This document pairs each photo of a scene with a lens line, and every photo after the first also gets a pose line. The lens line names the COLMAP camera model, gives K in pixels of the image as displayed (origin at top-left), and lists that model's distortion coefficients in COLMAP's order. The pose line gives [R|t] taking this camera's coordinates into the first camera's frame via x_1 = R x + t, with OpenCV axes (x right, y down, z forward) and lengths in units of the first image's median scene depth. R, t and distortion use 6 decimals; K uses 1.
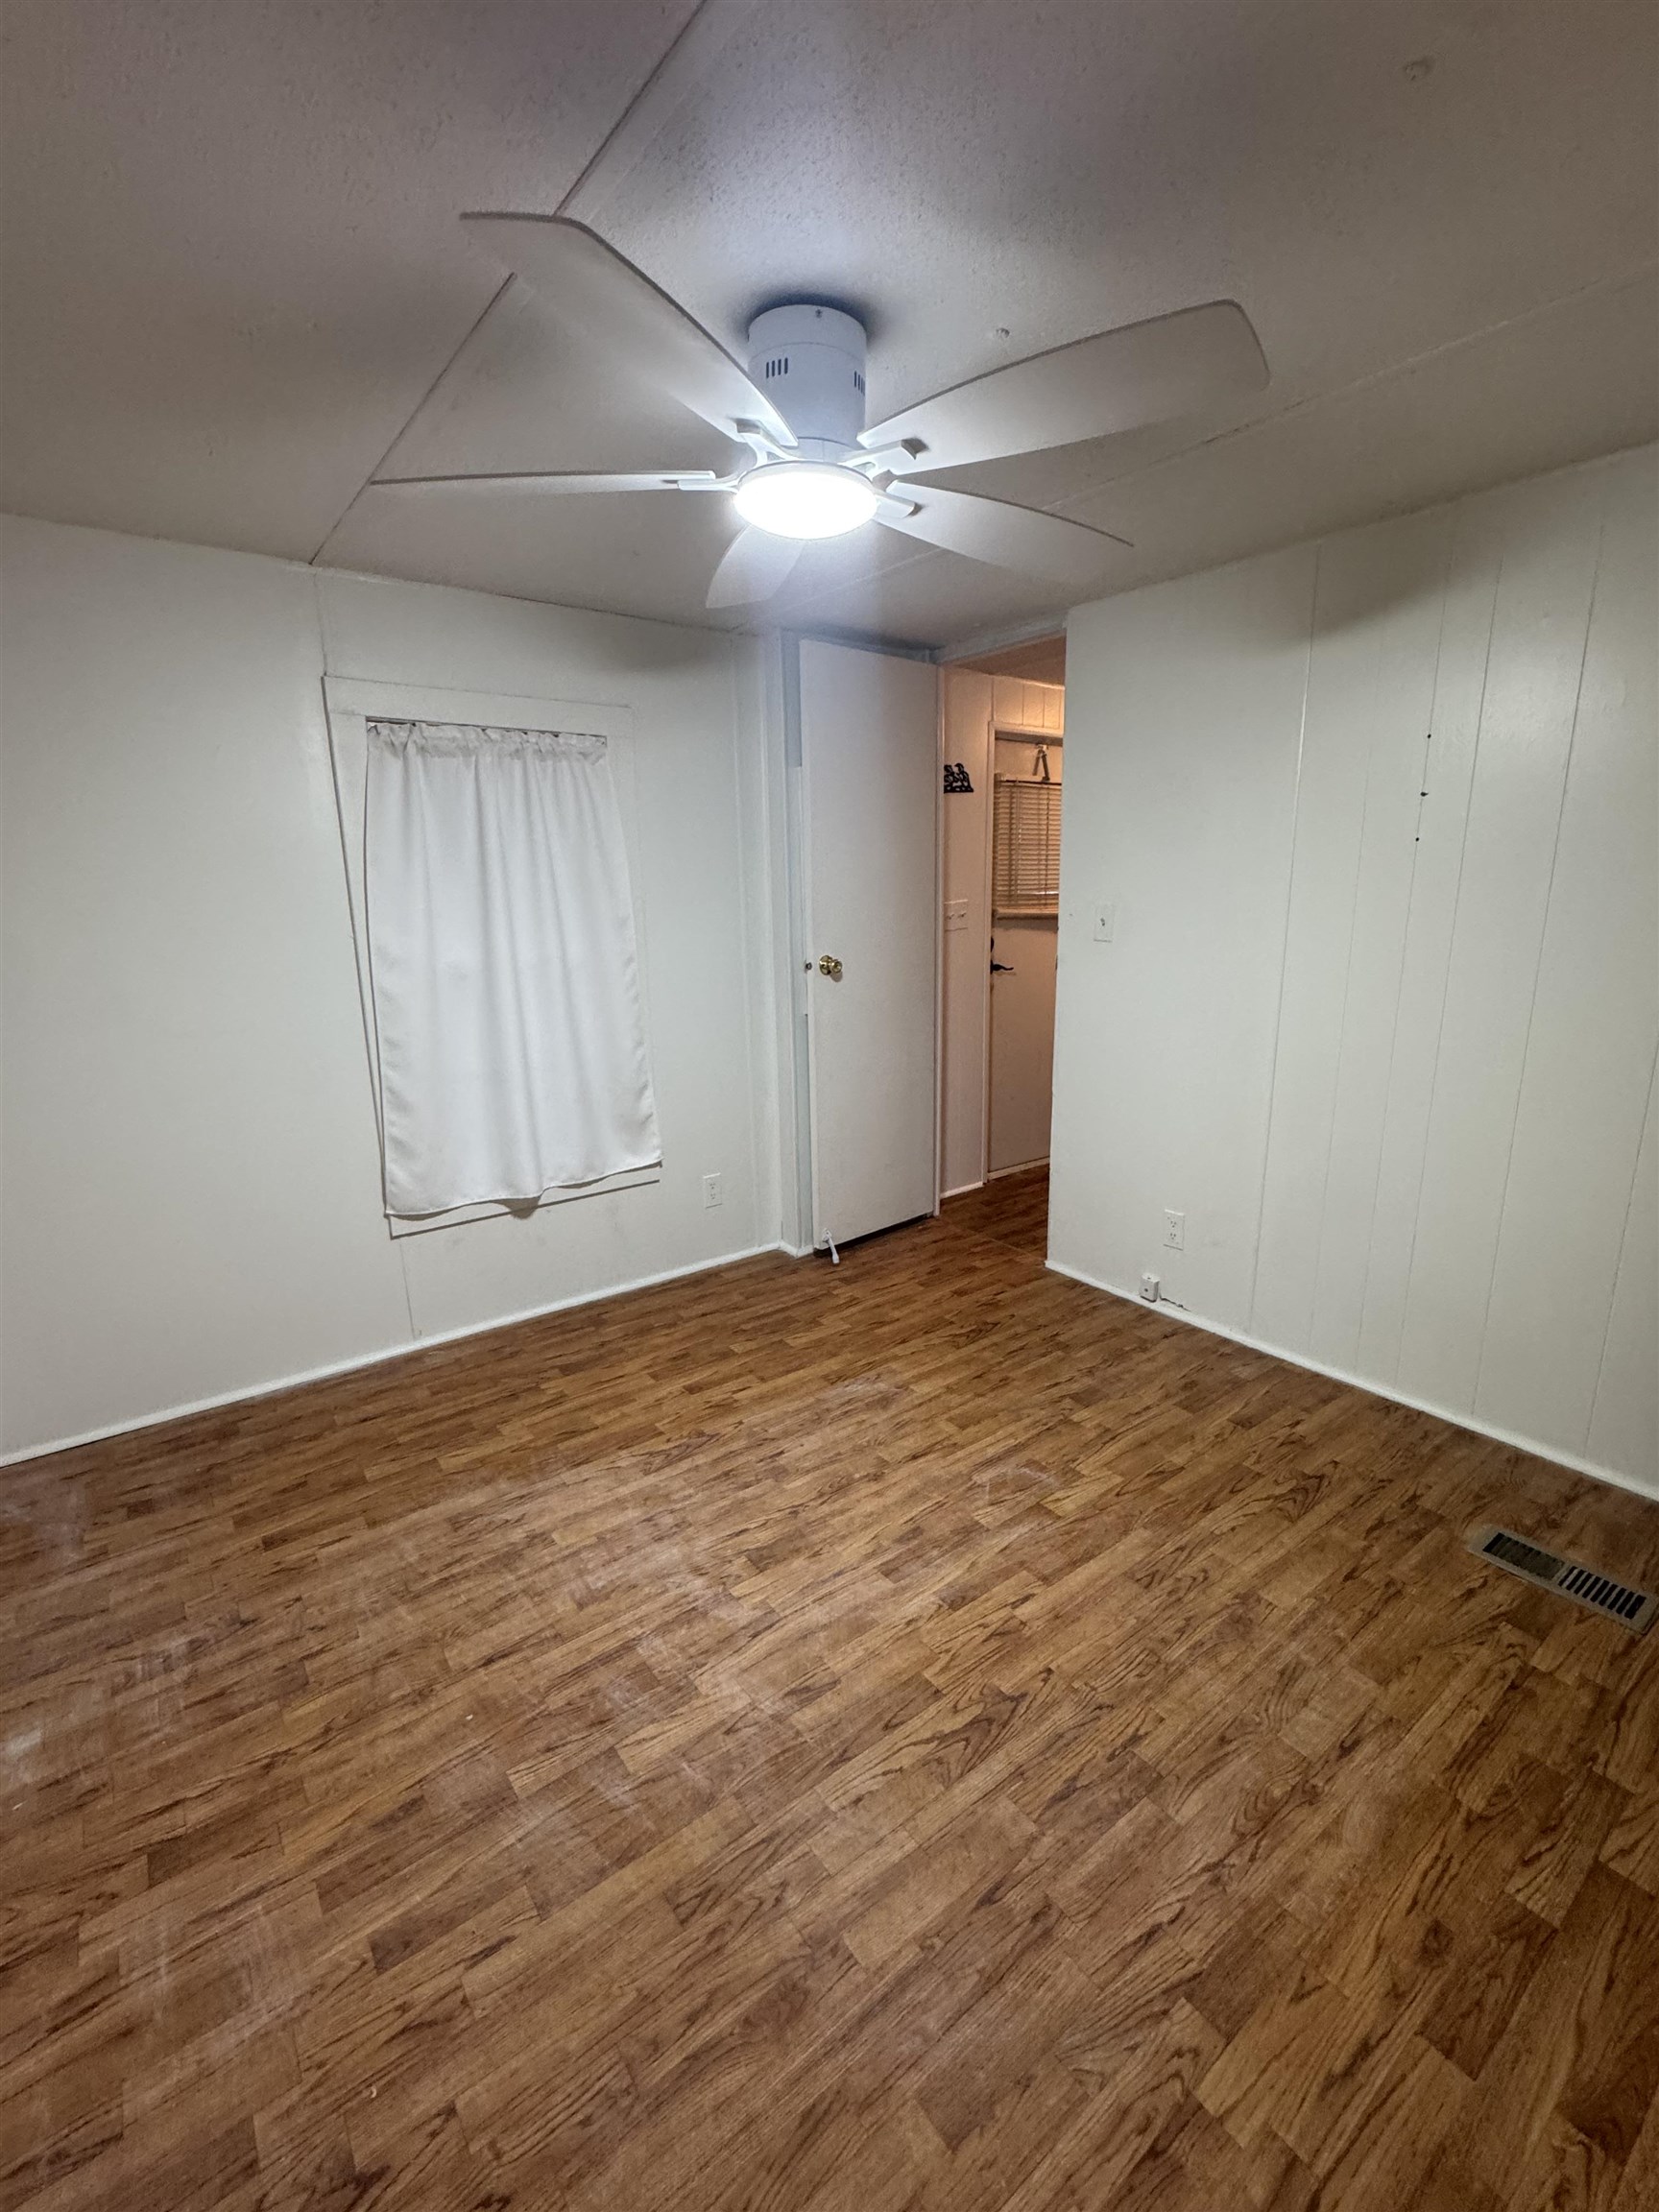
lens RADIAL K [[956.4, 0, 840.1], [0, 956.4, 1115.5], [0, 0, 1]] dist [0.002030, -0.000419]
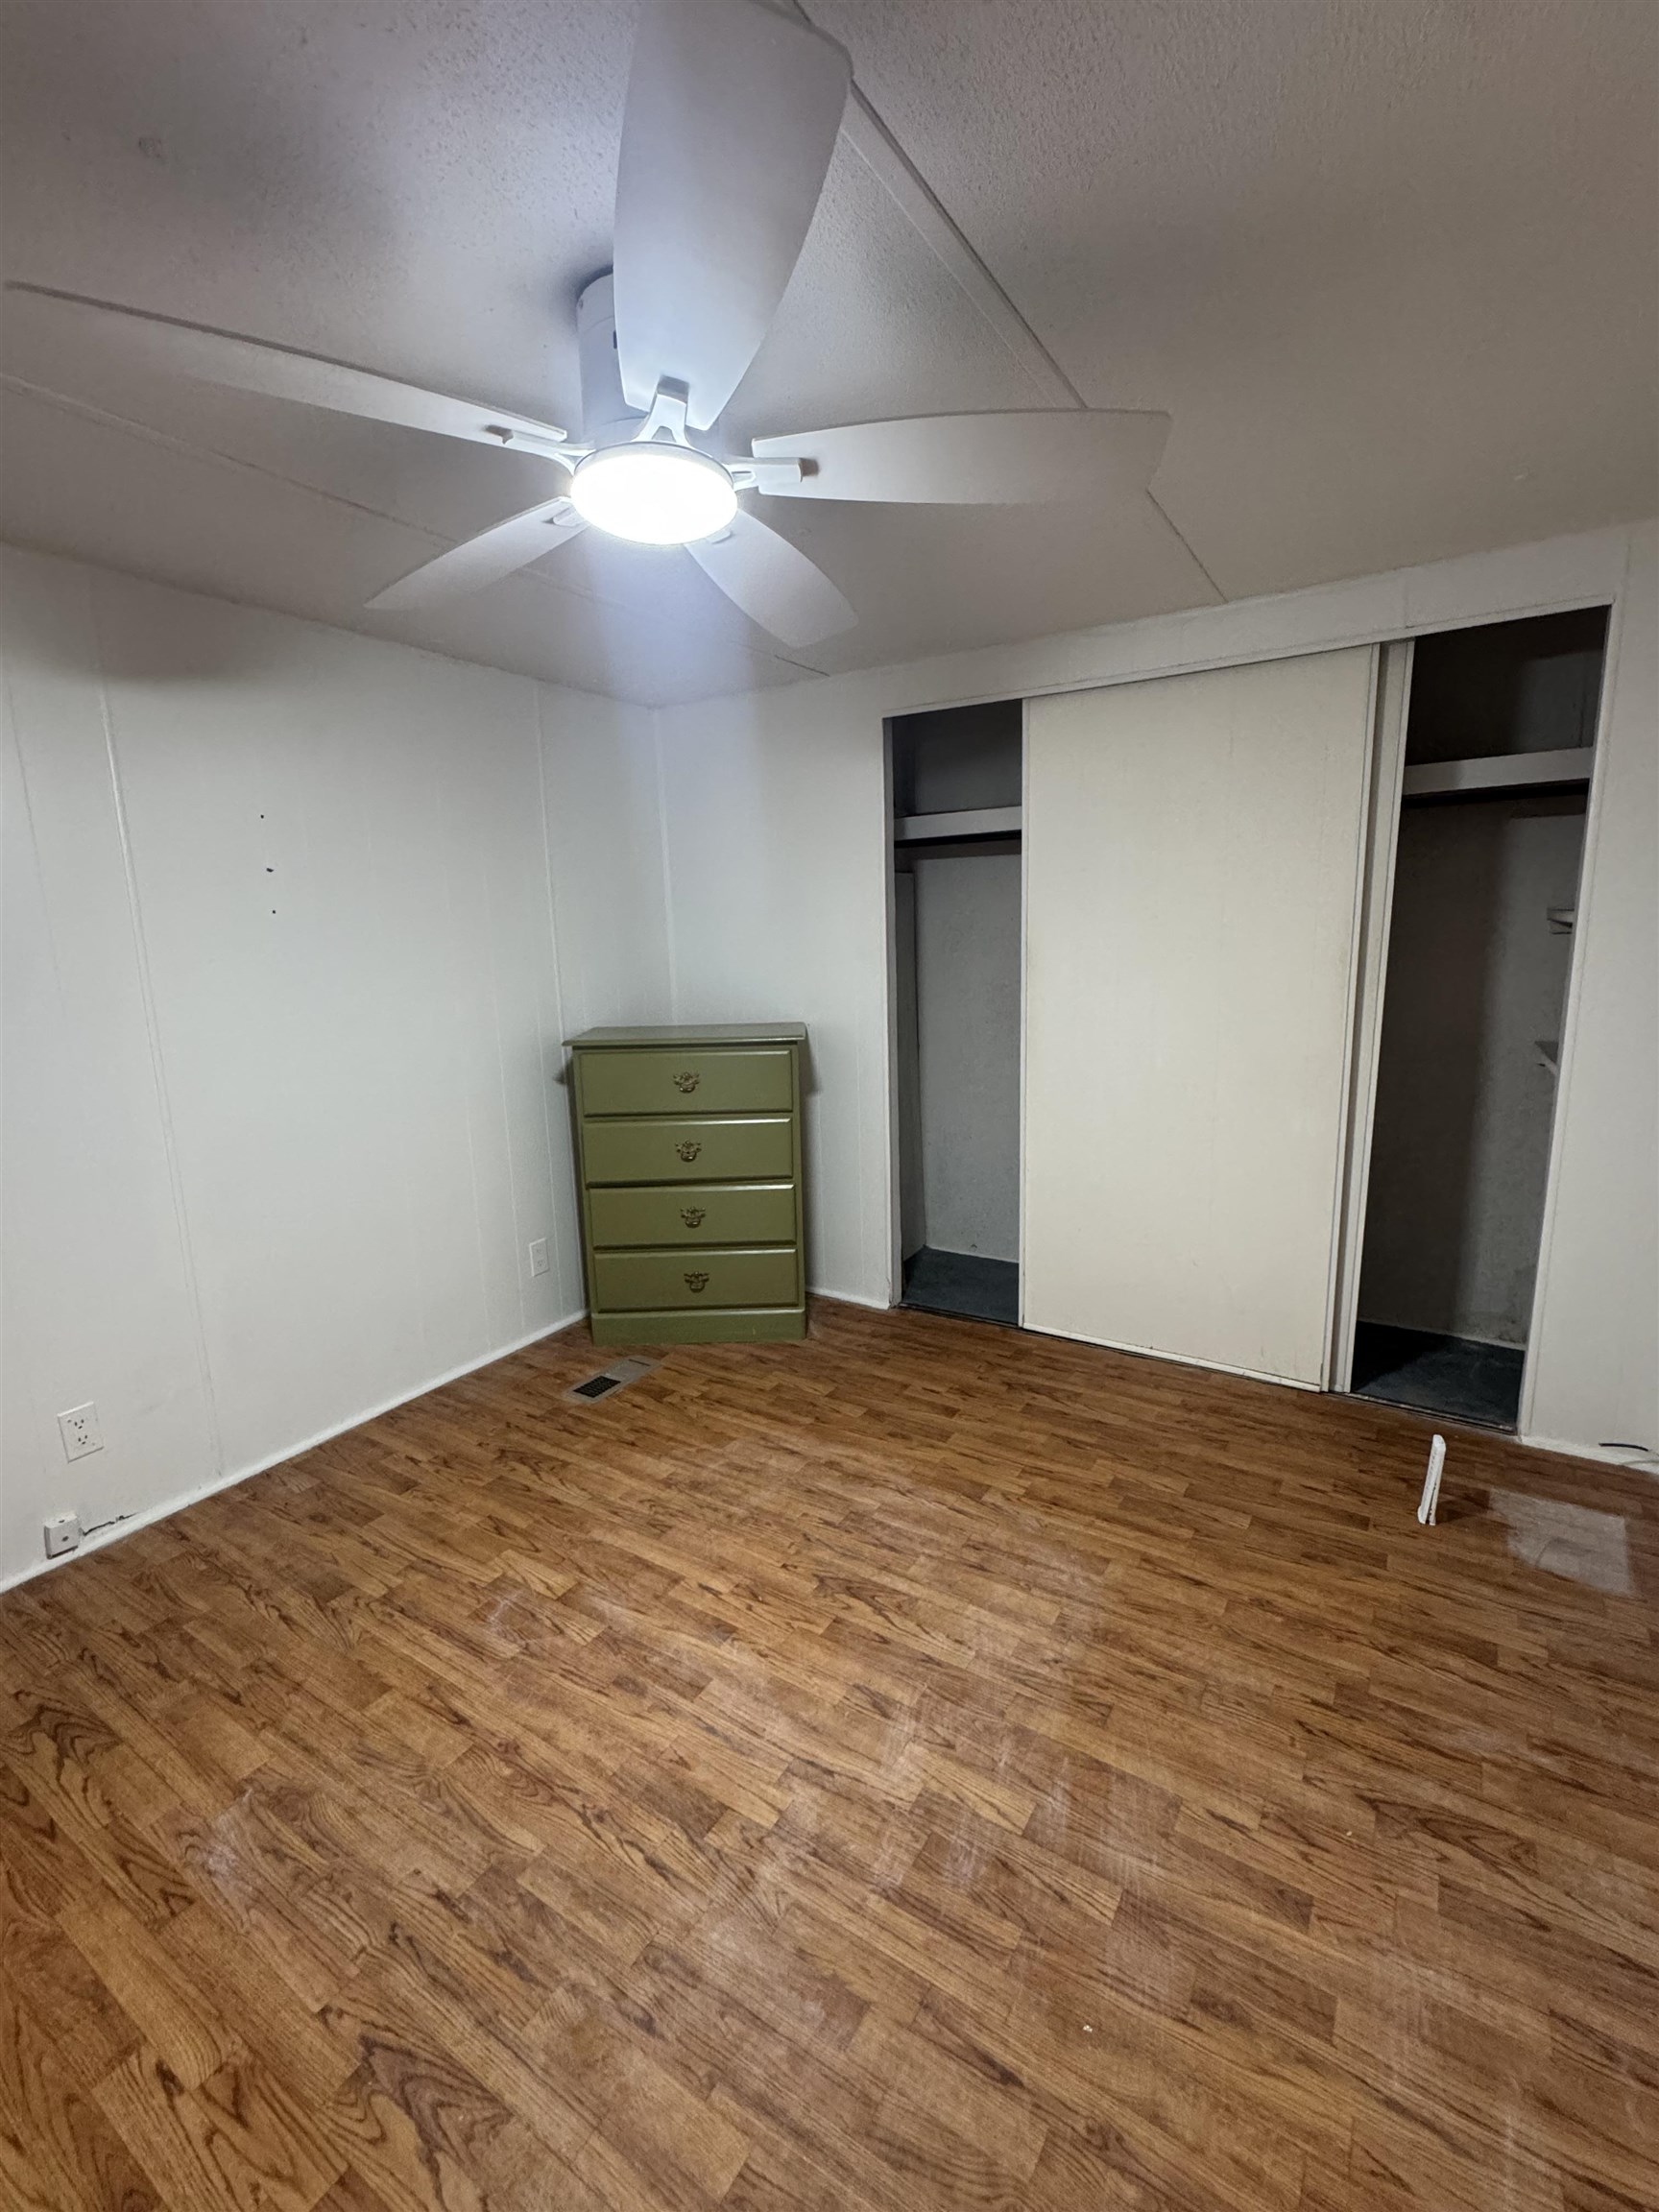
lens RADIAL K [[956.4, 0, 835.8], [0, 956.4, 1095.7], [0, 0, 1]] dist [0.002030, -0.000419]
pose [[-0.338687, -0.135667, 0.931067, -0.808286], [0.252127, 0.940275, 0.228723, -0.233466], [-0.906489, 0.312213, -0.284254, 1.031496]]
